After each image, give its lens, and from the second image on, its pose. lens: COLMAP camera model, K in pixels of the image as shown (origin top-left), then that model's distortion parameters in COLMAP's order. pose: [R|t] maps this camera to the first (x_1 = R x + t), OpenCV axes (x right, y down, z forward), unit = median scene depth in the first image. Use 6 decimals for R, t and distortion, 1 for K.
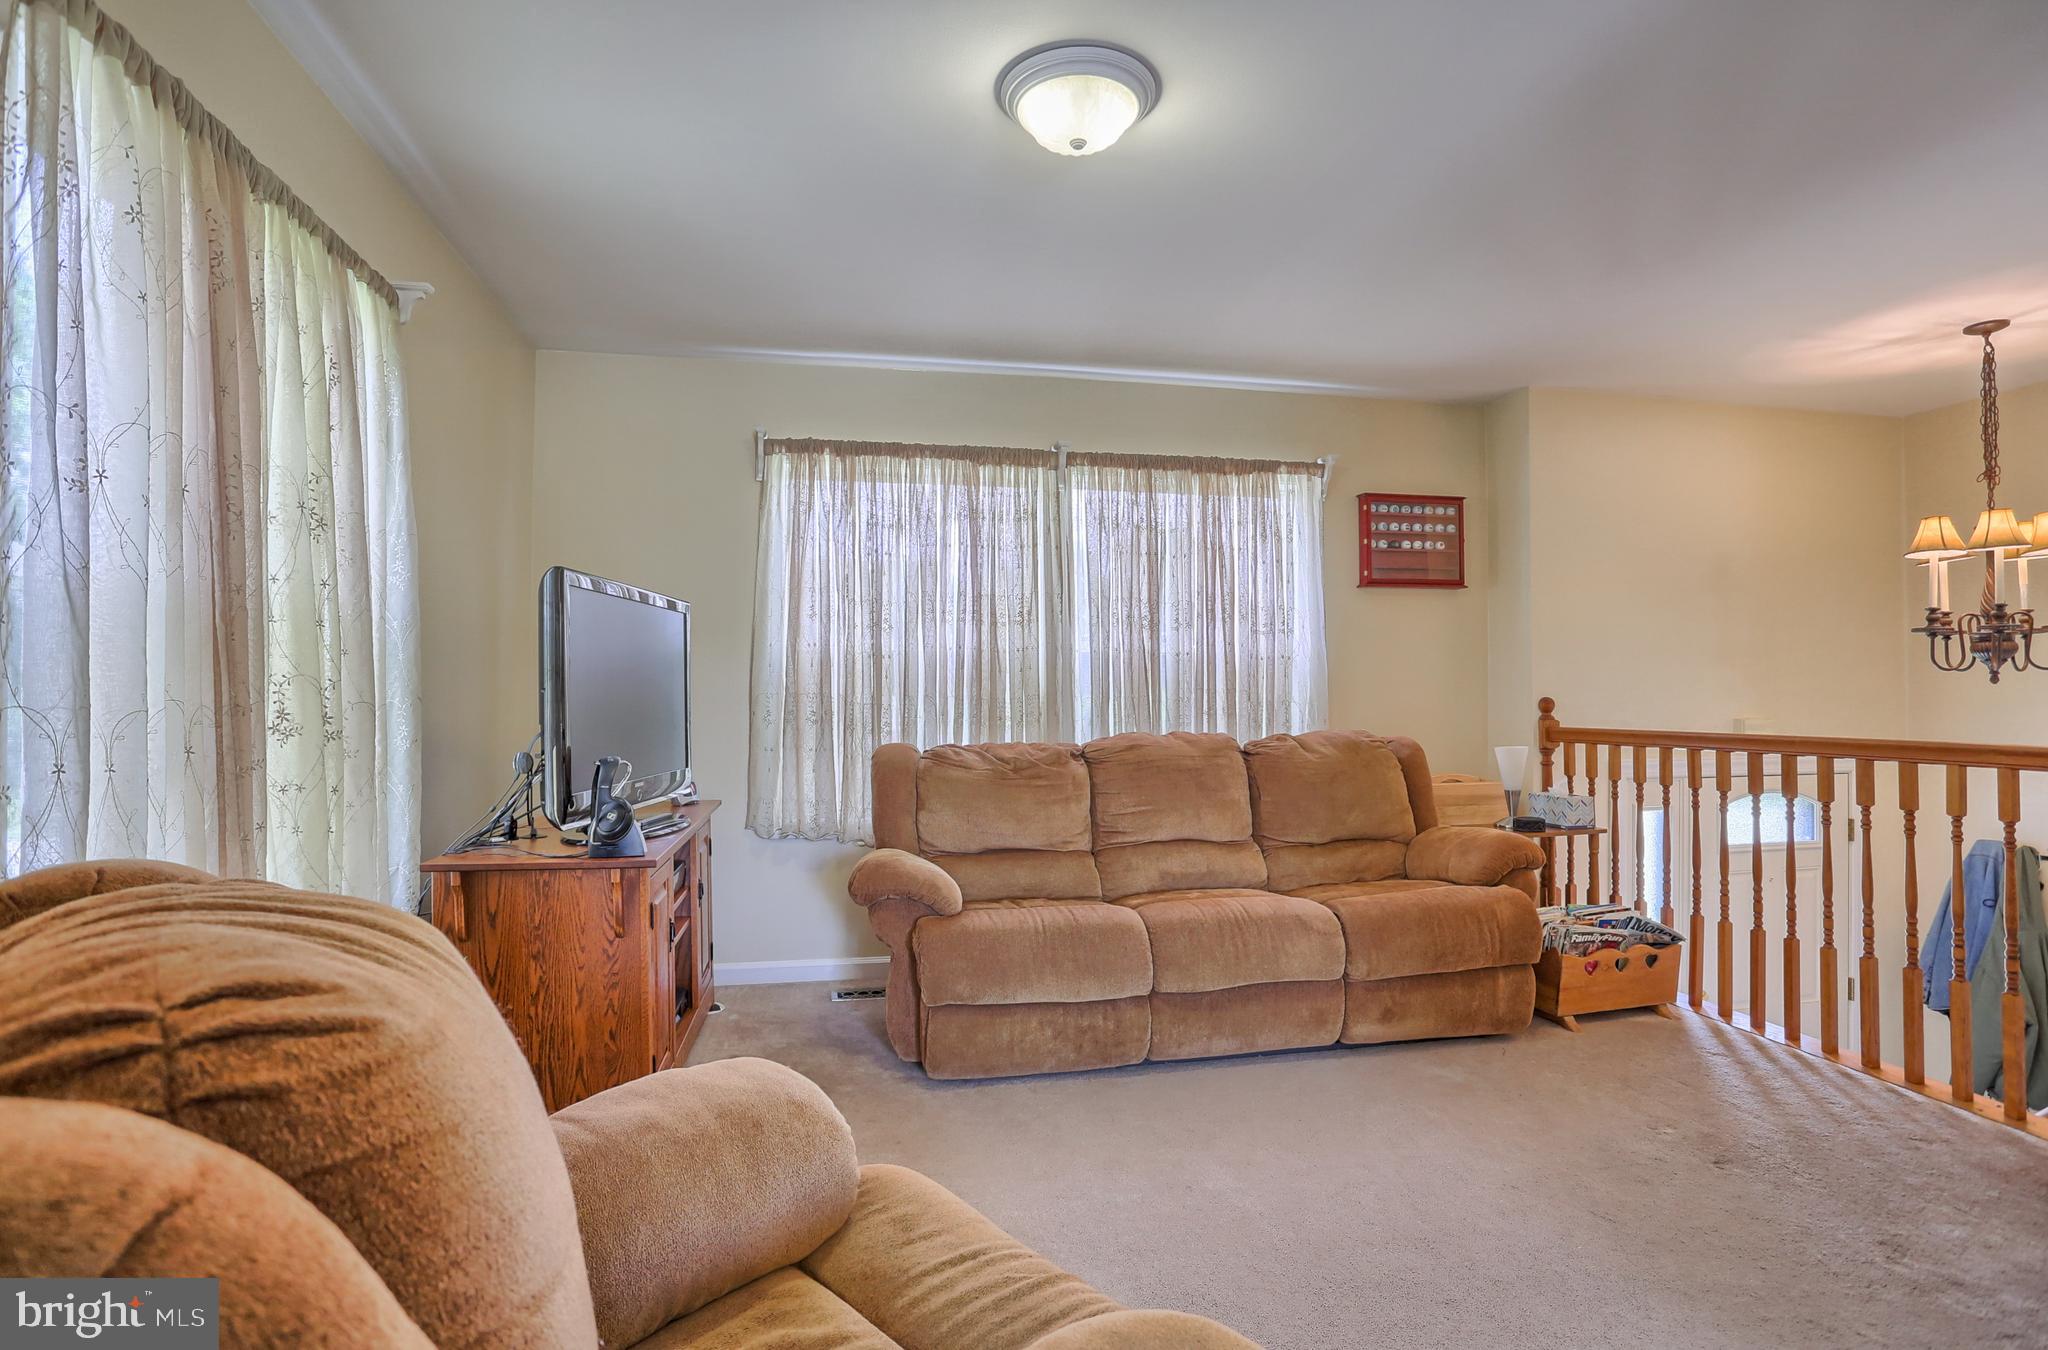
lens RADIAL K [[1027.4, 0, 948.3], [0, 1027.4, 675.4], [0, 0, 1]] dist [-0.002435, 0.001580]
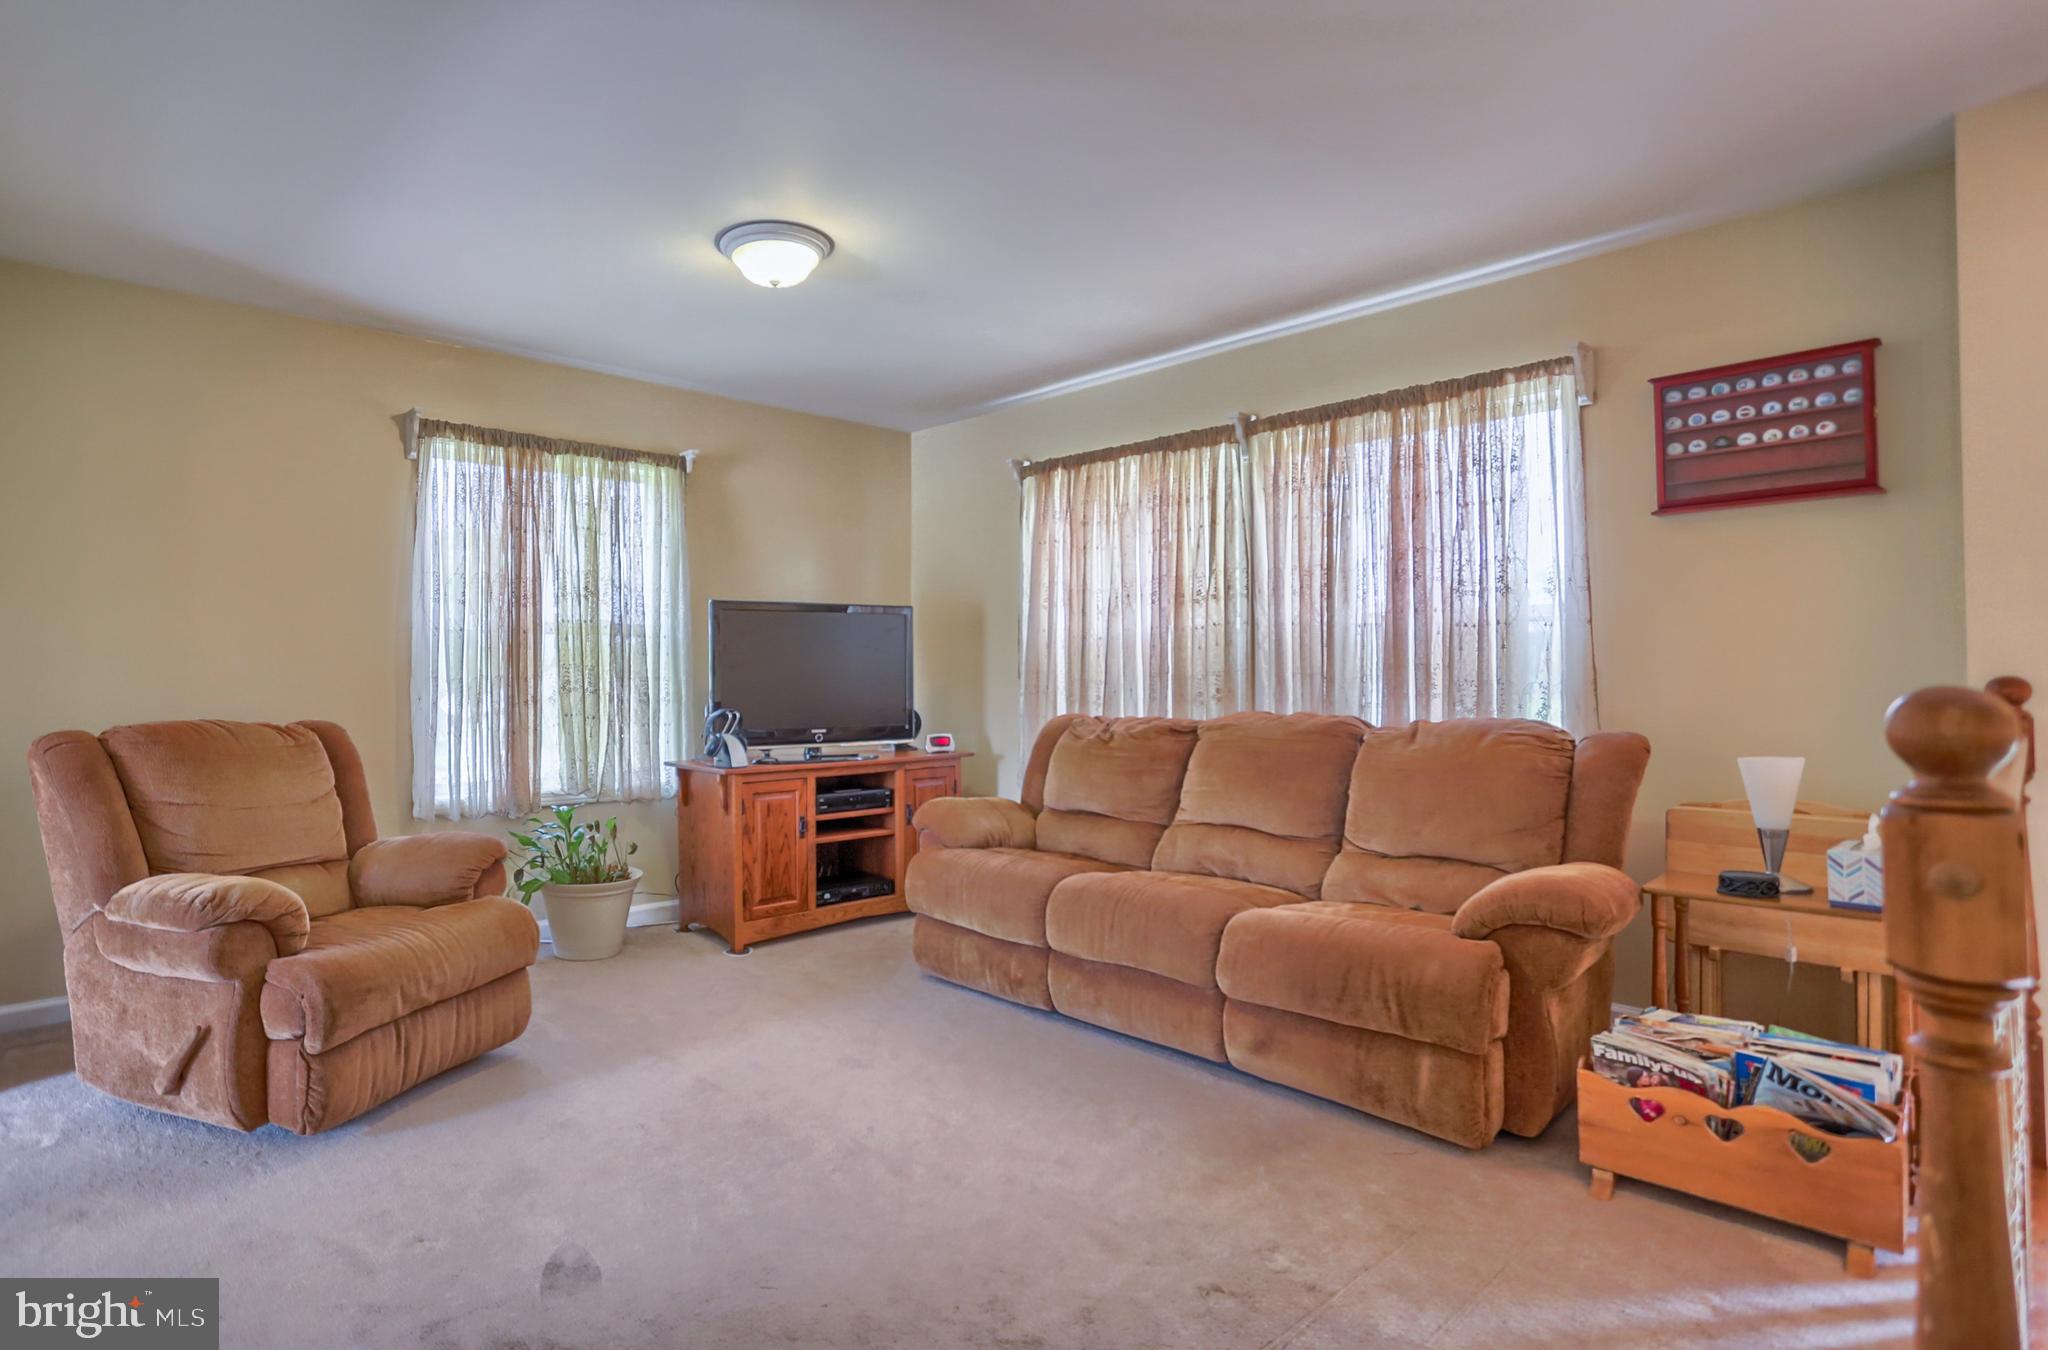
lens RADIAL K [[1027.4, 0, 948.3], [0, 1027.4, 675.4], [0, 0, 1]] dist [-0.002435, 0.001580]
pose [[0.525125, -0.001305, -0.851024, 0.733280], [0.023477, 0.999640, 0.012953, 0.001092], [0.850701, -0.026782, 0.524967, 0.230176]]
